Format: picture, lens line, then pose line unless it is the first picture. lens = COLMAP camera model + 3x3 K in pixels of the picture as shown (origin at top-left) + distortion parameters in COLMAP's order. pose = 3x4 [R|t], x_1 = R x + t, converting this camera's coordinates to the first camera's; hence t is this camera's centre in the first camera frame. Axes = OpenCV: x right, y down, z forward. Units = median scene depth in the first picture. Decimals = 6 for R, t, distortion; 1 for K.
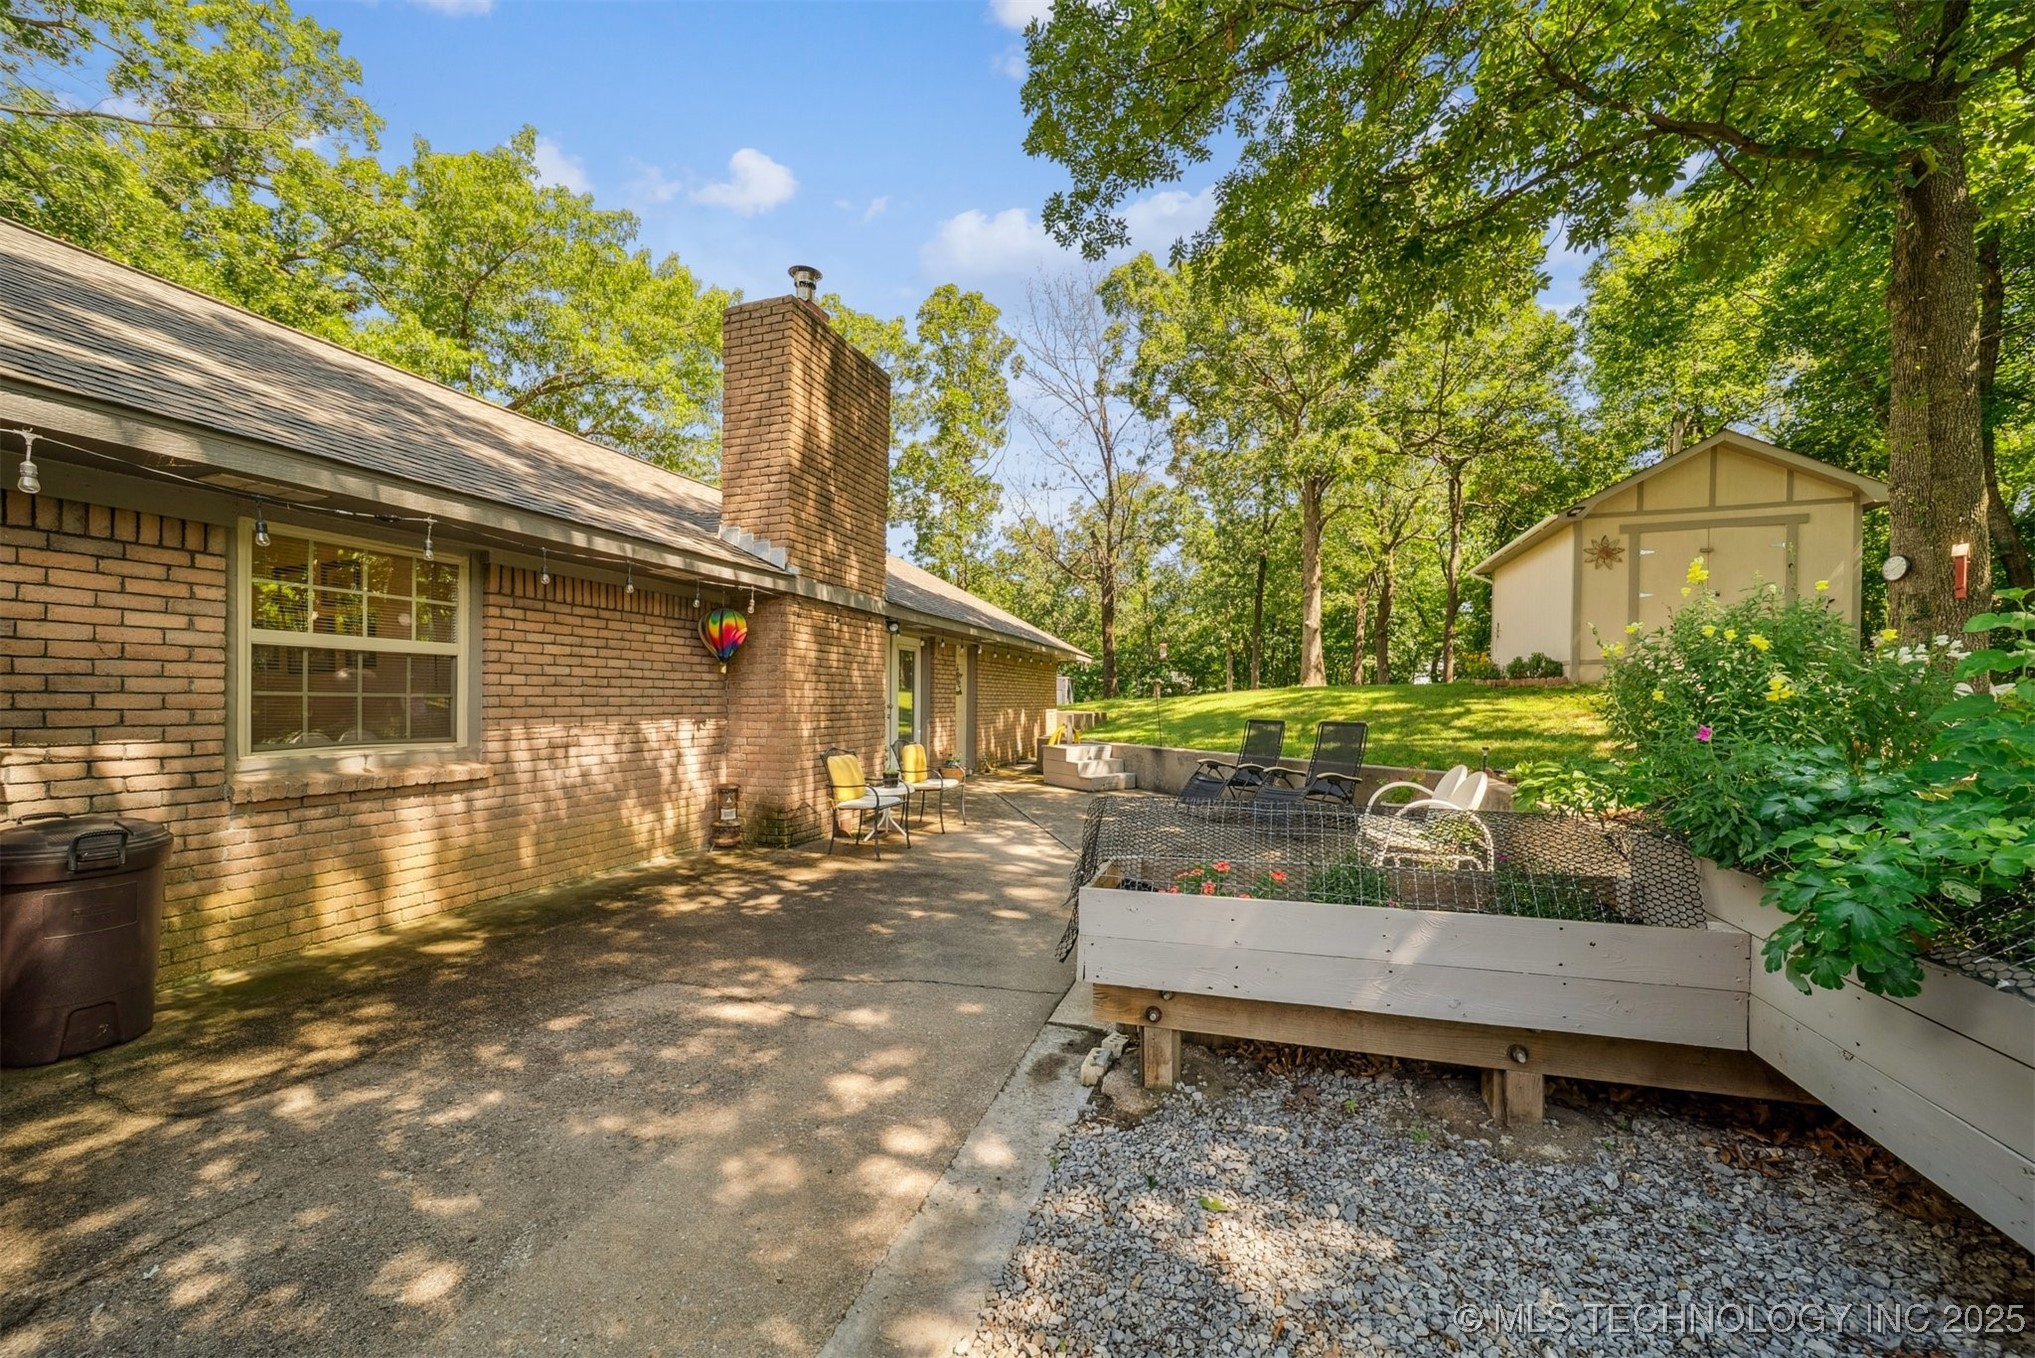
lens RADIAL K [[727.6, 0, 970.8], [0, 727.6, 703.0], [0, 0, 1]] dist [0.001662, -0.003140]
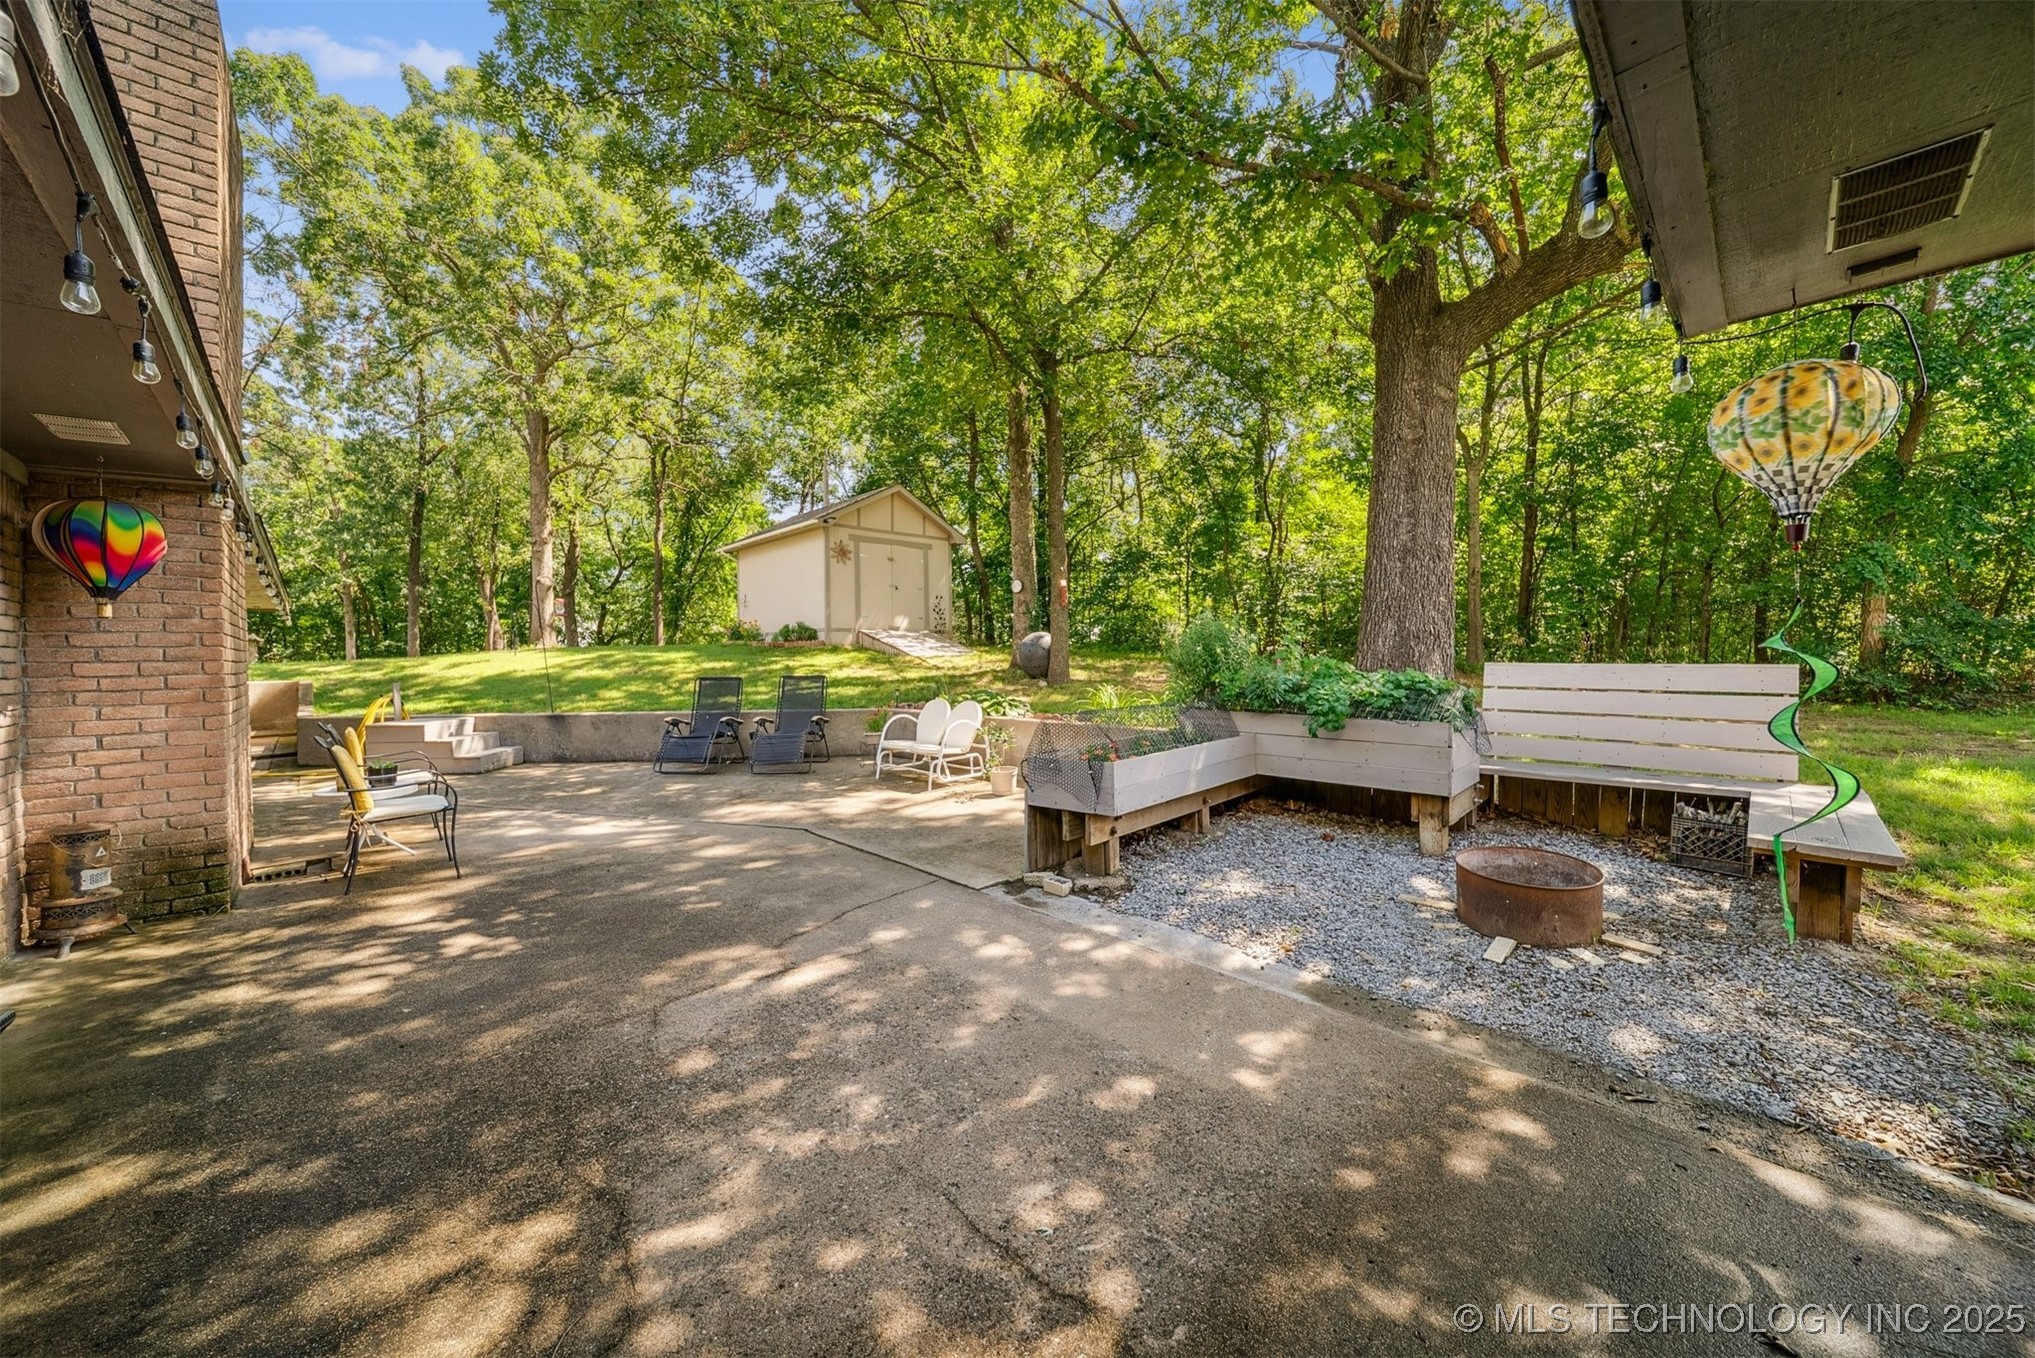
lens RADIAL K [[722.0, 0, 1017.6], [0, 722.0, 660.1], [0, 0, 1]] dist [-0.000041, -0.000215]
pose [[0.455268, -0.013565, 0.890251, -1.025951], [0.016991, 0.999834, 0.006546, -0.005016], [-0.890193, 0.012146, 0.455423, 0.287557]]
